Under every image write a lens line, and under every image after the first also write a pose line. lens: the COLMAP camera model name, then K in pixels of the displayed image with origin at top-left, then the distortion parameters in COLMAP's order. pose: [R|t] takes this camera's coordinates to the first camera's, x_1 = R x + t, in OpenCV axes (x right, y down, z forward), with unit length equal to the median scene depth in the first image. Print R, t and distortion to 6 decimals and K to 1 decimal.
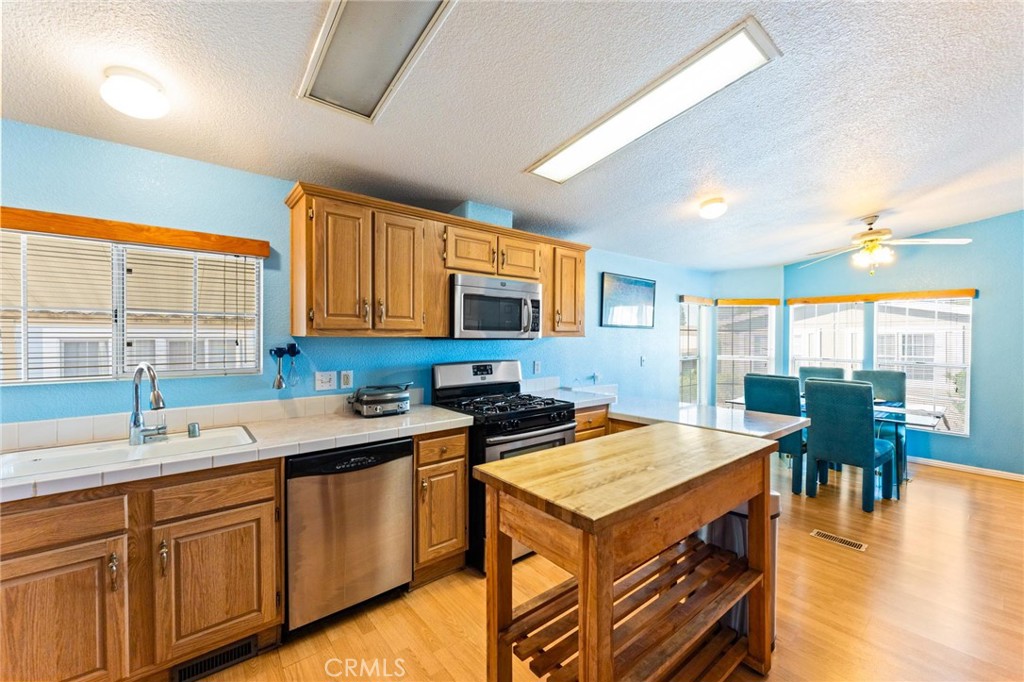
lens RADIAL K [[410.5, 0, 509.1], [0, 410.5, 340.2], [0, 0, 1]] dist [-0.004233, -0.000626]
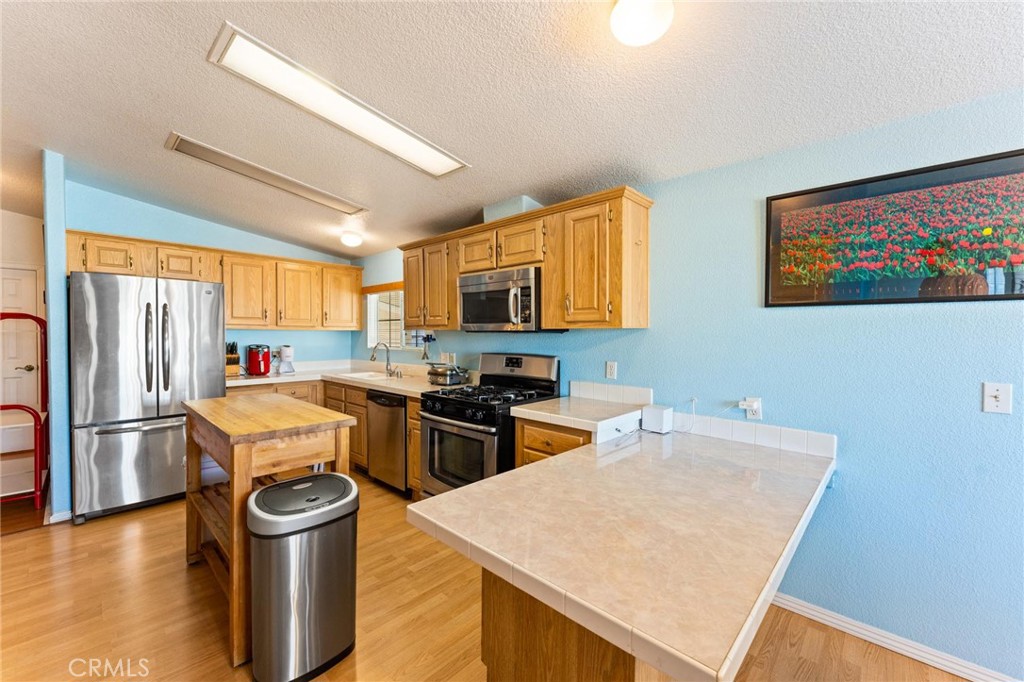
lens RADIAL K [[410.5, 0, 510.8], [0, 410.5, 340.0], [0, 0, 1]] dist [-0.004233, -0.000626]
pose [[0.127495, 0.013698, -0.991745, 1.222849], [-0.010108, 0.999871, 0.012511, 0.006217], [0.991788, 0.008430, 0.127617, 1.116665]]
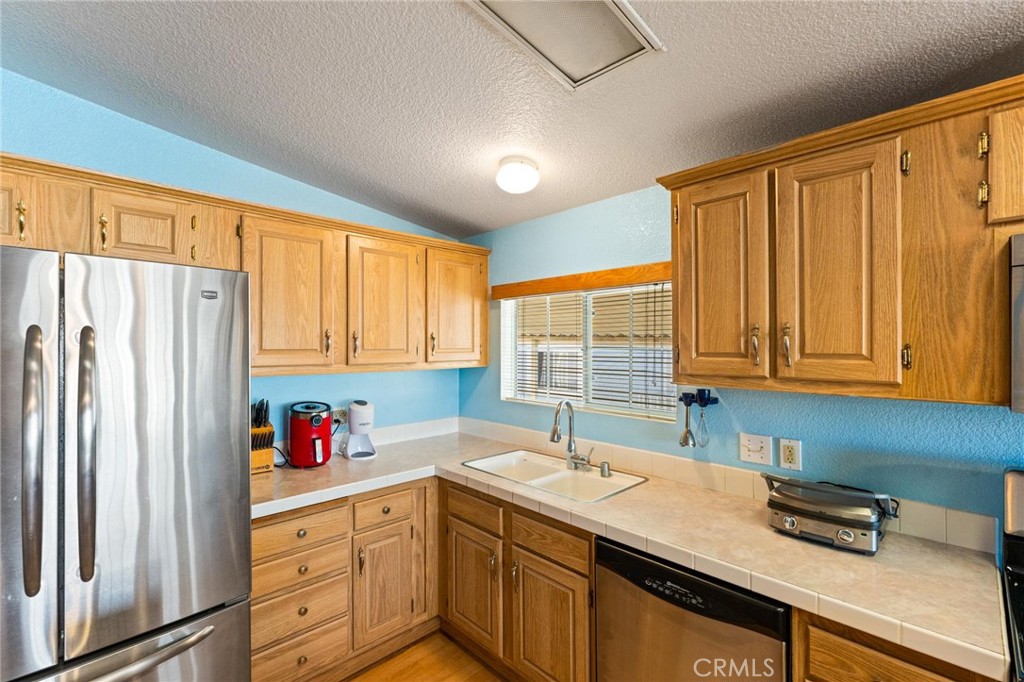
lens RADIAL K [[444.7, 0, 508.8], [0, 444.7, 344.4], [0, 0, 1]] dist [-0.008058, 0.001275]
pose [[0.071658, -0.002133, -0.997427, 0.250072], [-0.006335, 0.999977, -0.002593, -0.068660], [0.997409, 0.006505, 0.071642, 0.588242]]
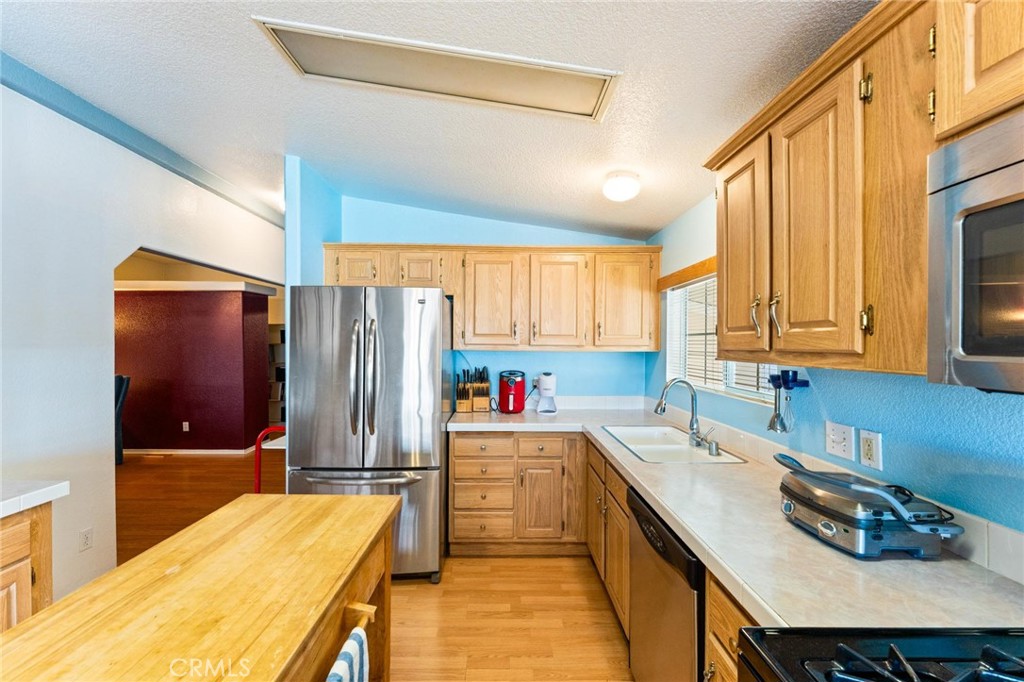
lens RADIAL K [[410.5, 0, 506.5], [0, 410.5, 345.9], [0, 0, 1]] dist [-0.004233, -0.000626]
pose [[-0.630965, -0.000322, -0.775811, 0.299733], [-0.011672, 0.999891, 0.009078, -0.033478], [0.775723, 0.014784, -0.630900, 1.061560]]
